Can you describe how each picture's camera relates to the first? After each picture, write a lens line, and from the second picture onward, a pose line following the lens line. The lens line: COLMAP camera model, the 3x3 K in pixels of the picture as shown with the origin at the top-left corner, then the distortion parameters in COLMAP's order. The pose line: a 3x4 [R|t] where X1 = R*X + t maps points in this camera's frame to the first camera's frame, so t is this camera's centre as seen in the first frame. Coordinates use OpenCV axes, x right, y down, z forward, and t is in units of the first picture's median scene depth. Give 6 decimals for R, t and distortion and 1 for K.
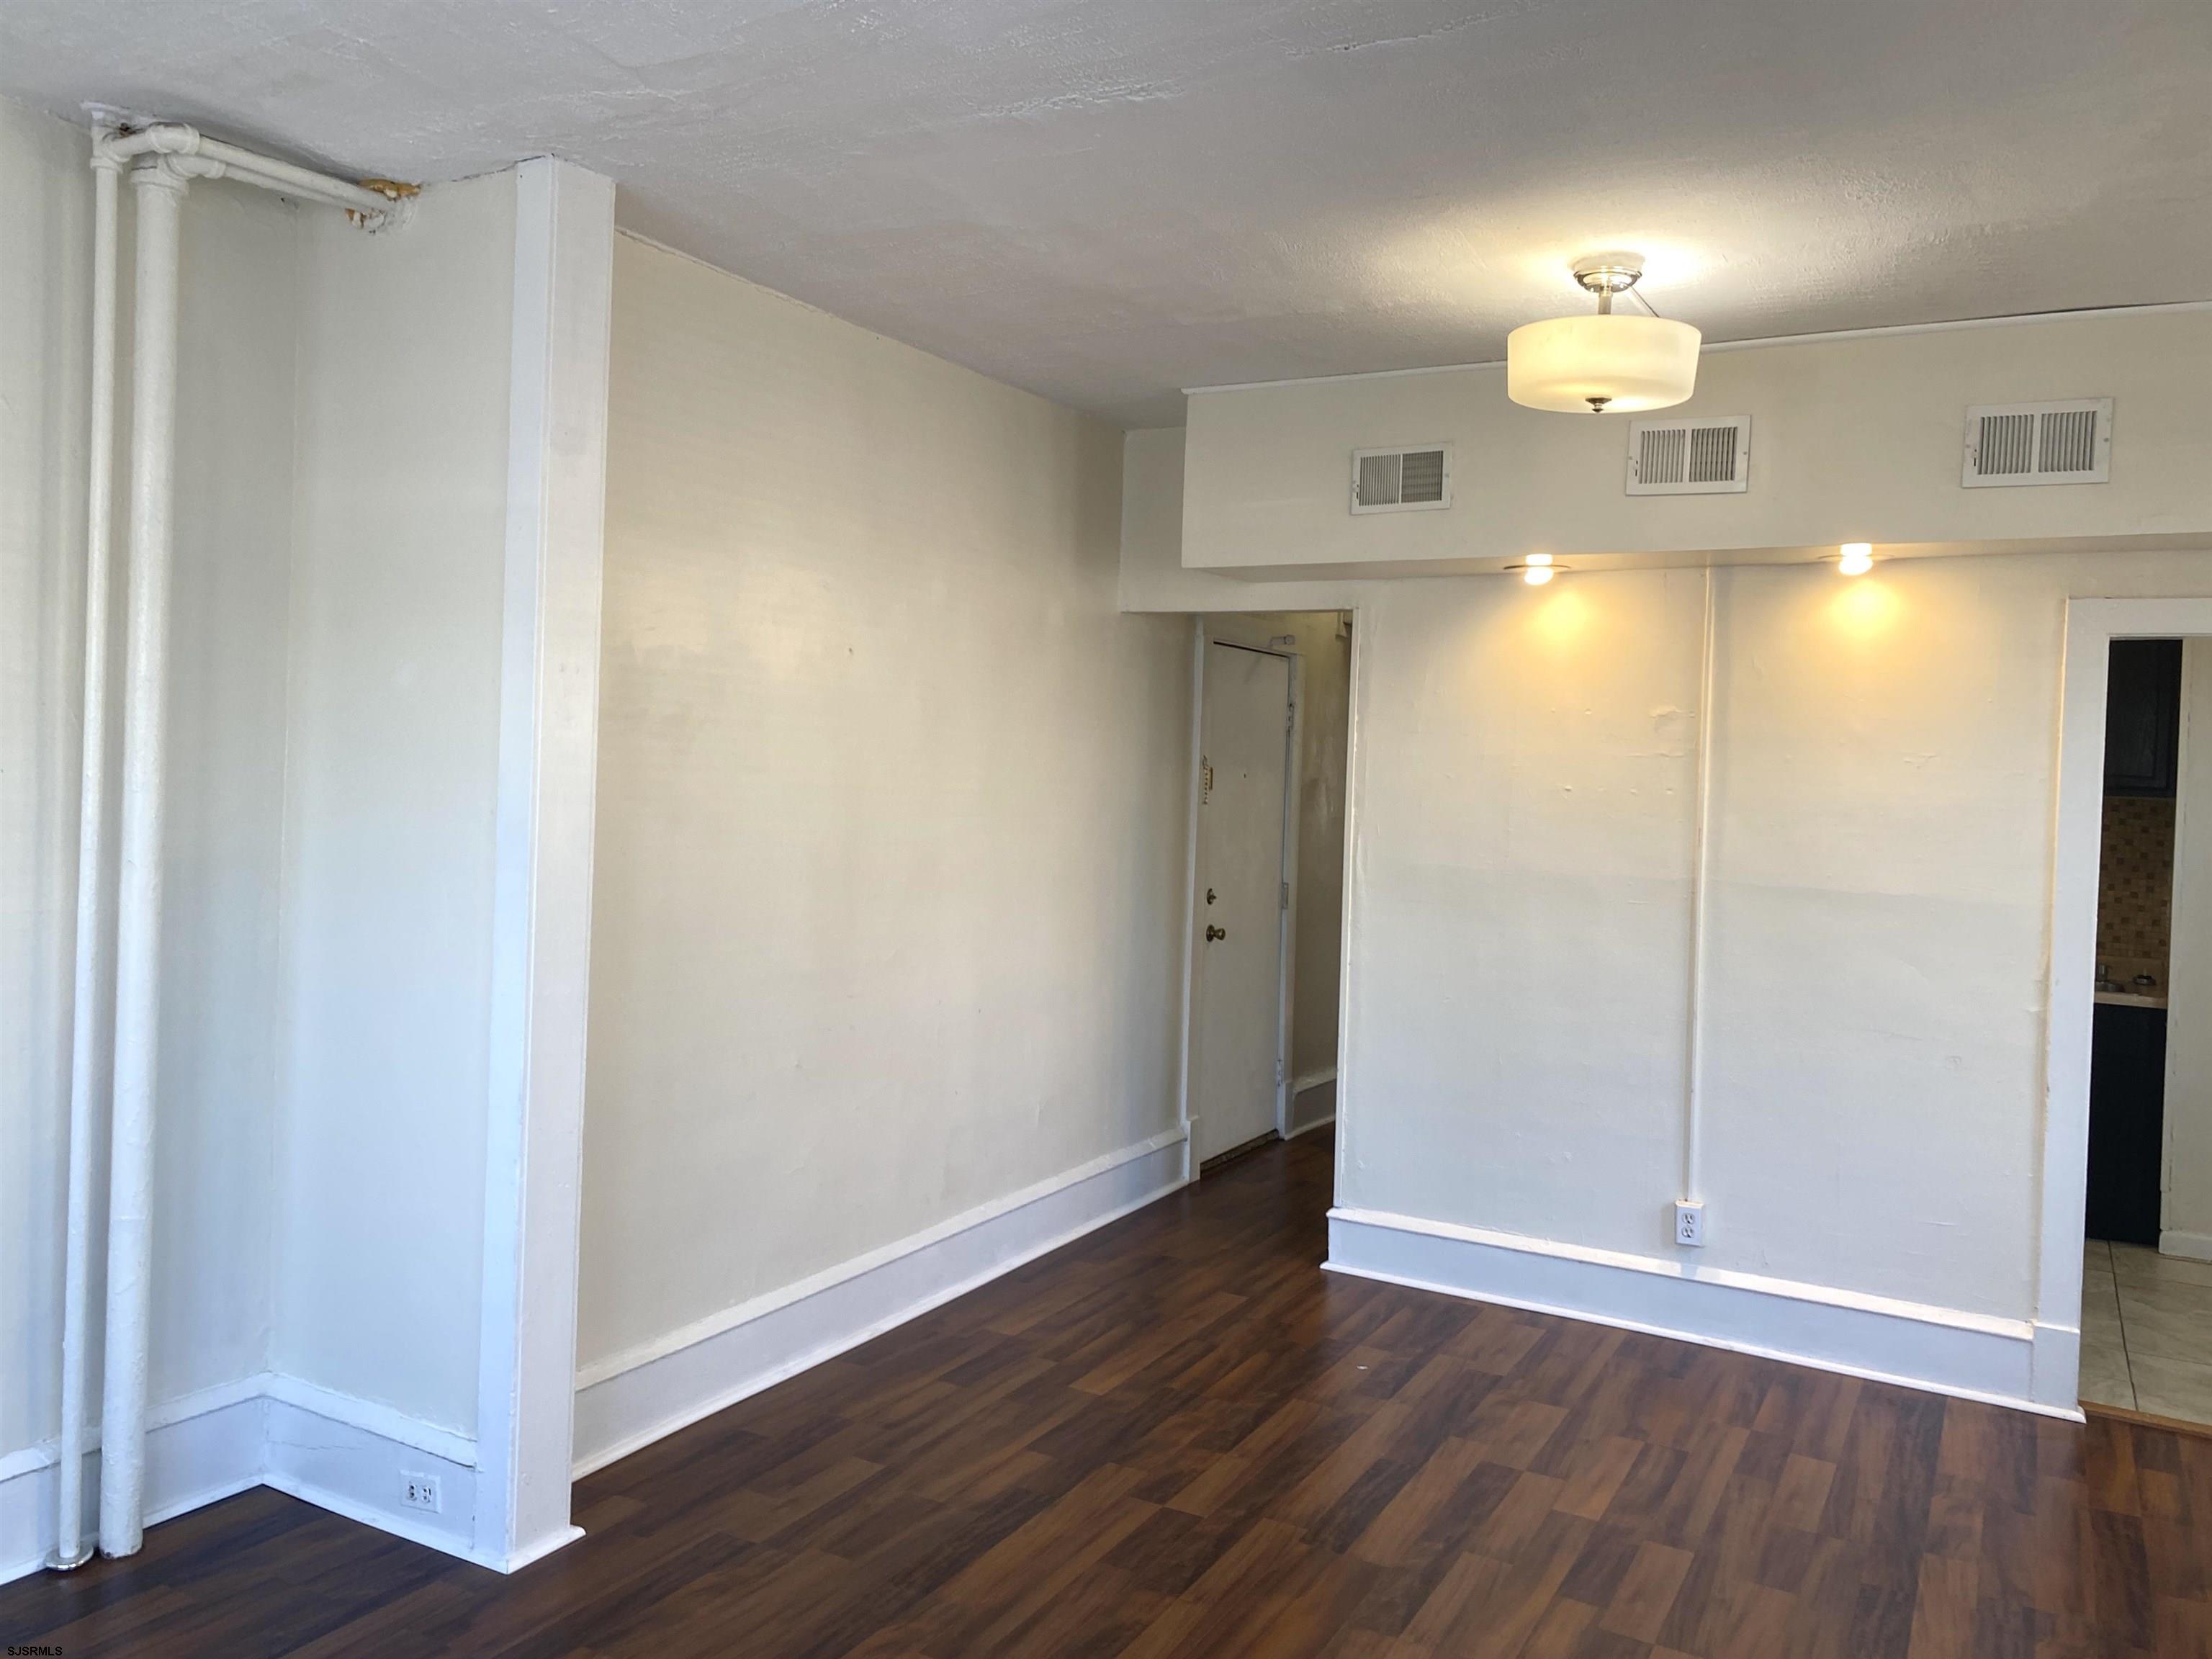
lens RADIAL K [[1673.7, 0, 1111.3], [0, 1673.7, 814.3], [0, 0, 1]] dist [0.032706, -0.032117]
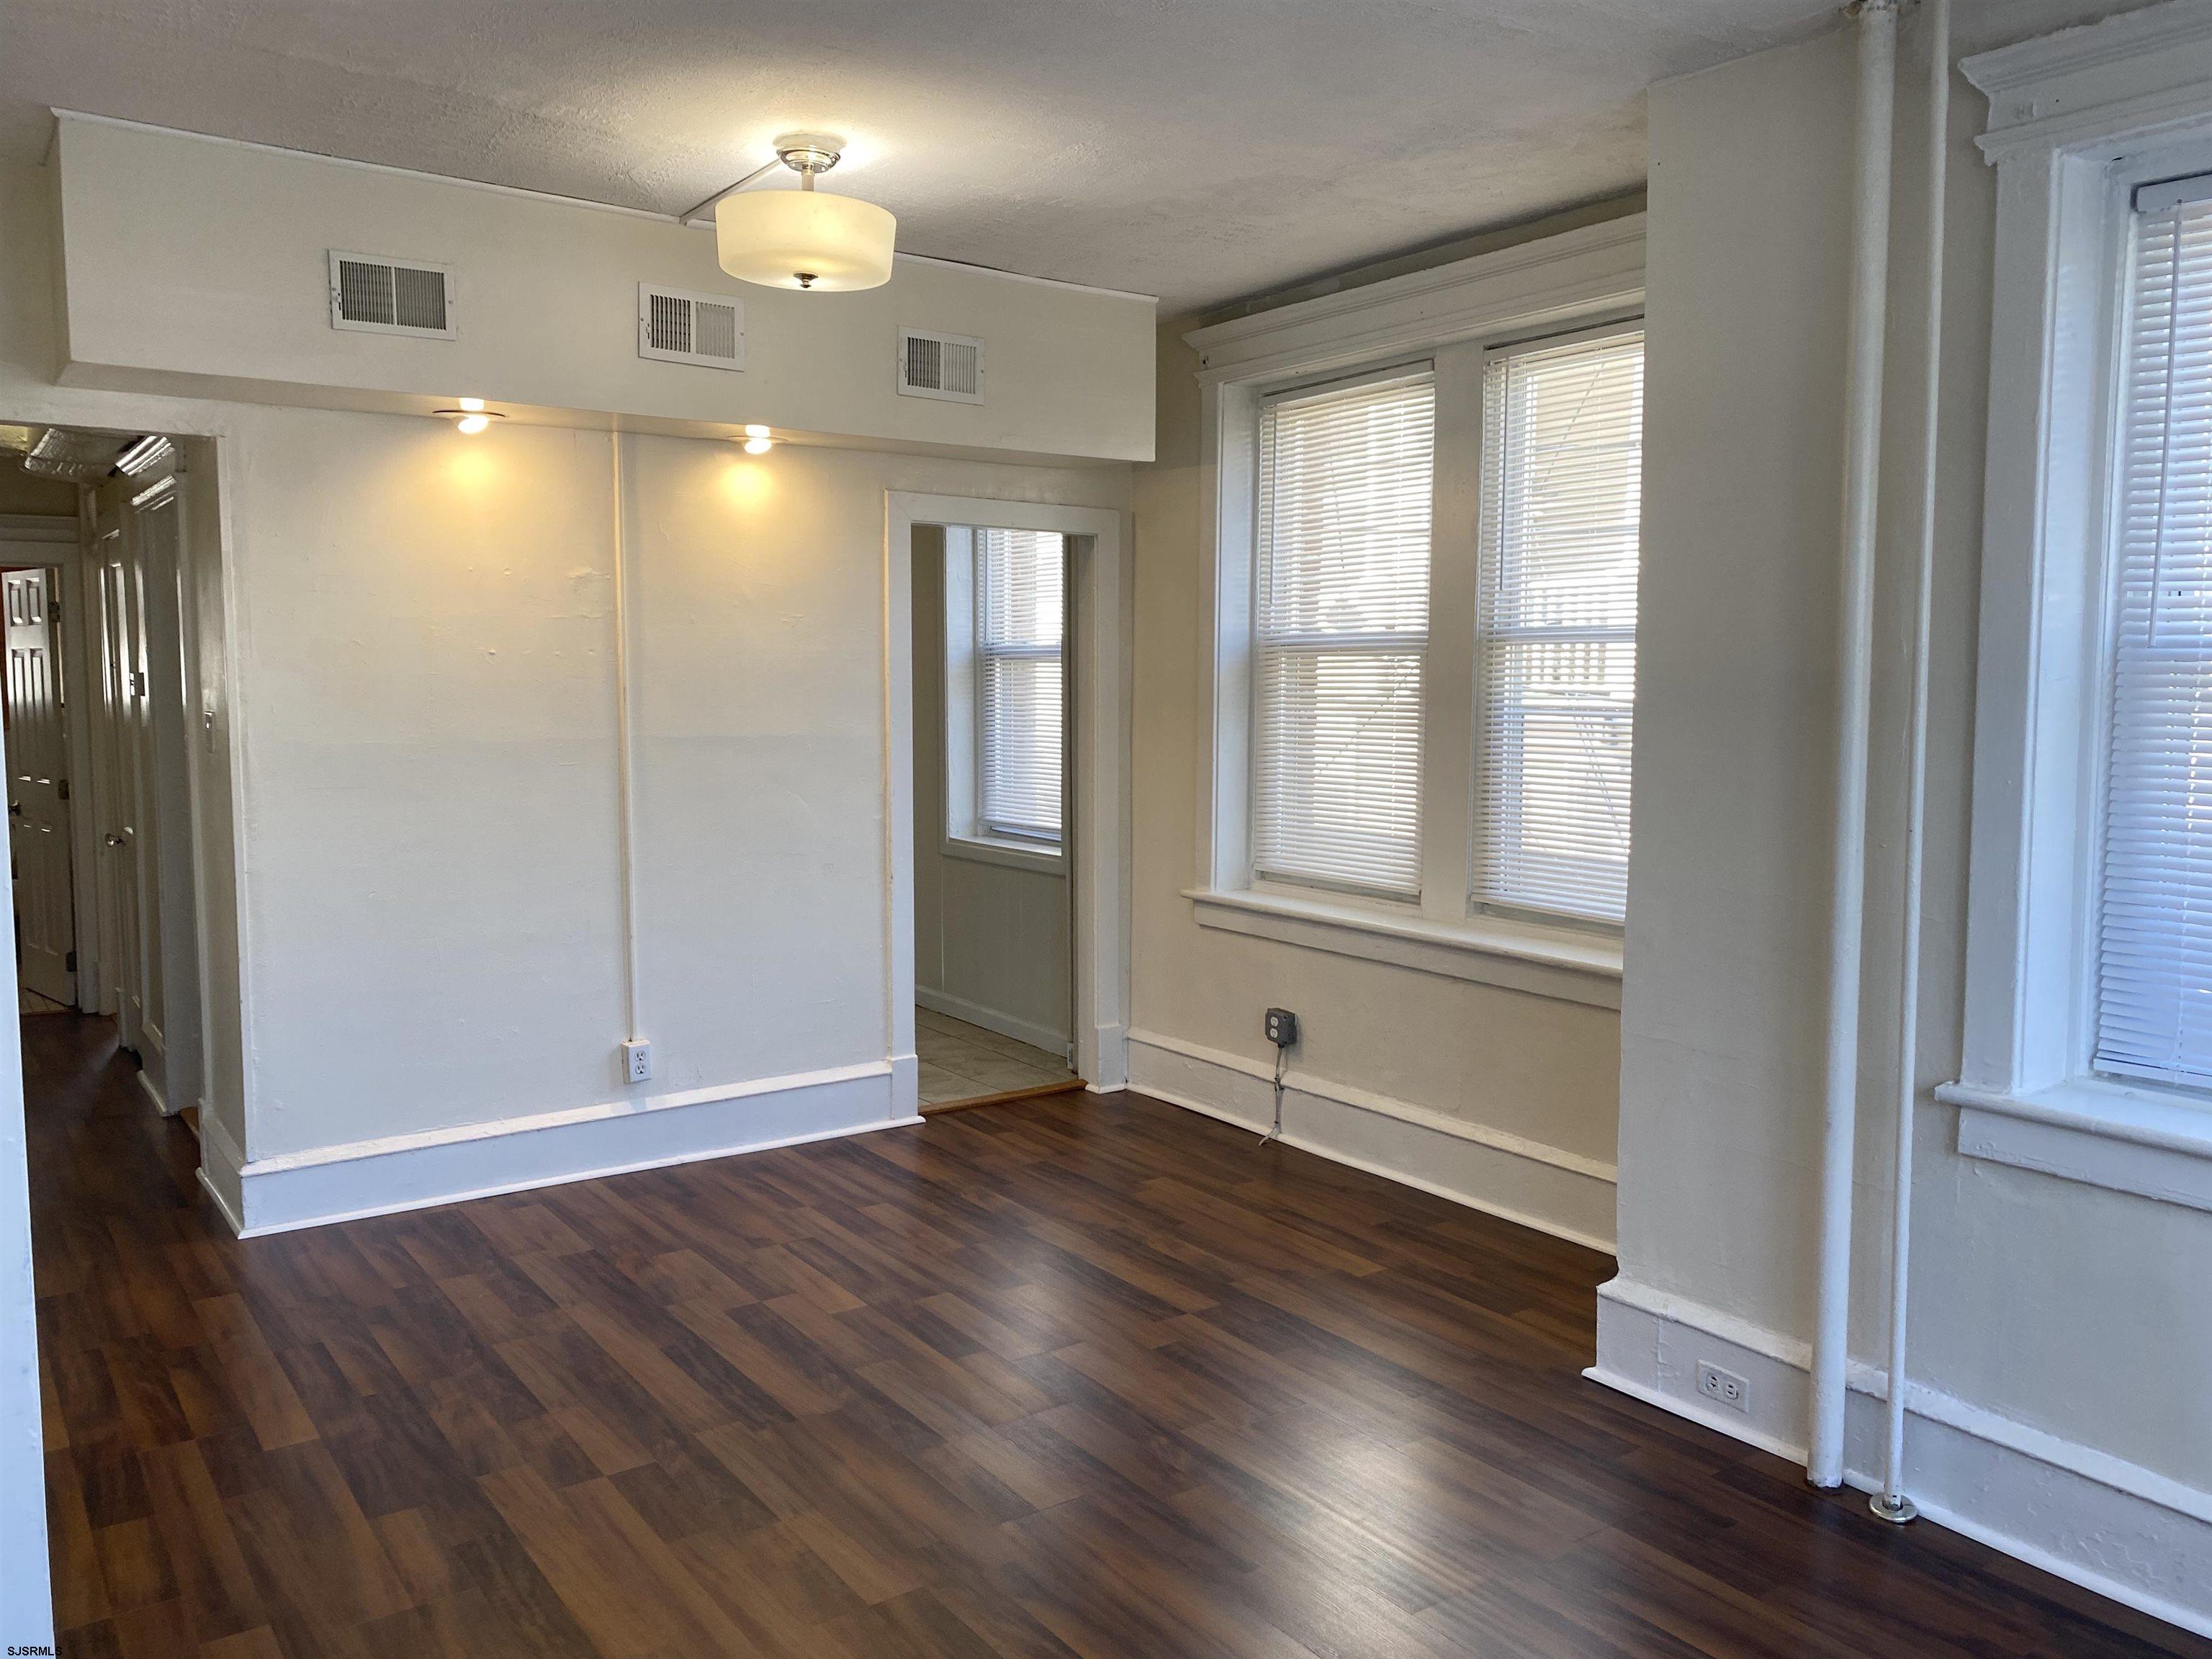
lens RADIAL K [[1673.7, 0, 1046.7], [0, 1673.7, 800.6], [0, 0, 1]] dist [0.032706, -0.032117]
pose [[0.435798, -0.107227, 0.893635, -0.516994], [0.035367, 0.994151, 0.102040, -0.019834], [-0.899350, -0.012864, 0.437041, 0.340472]]
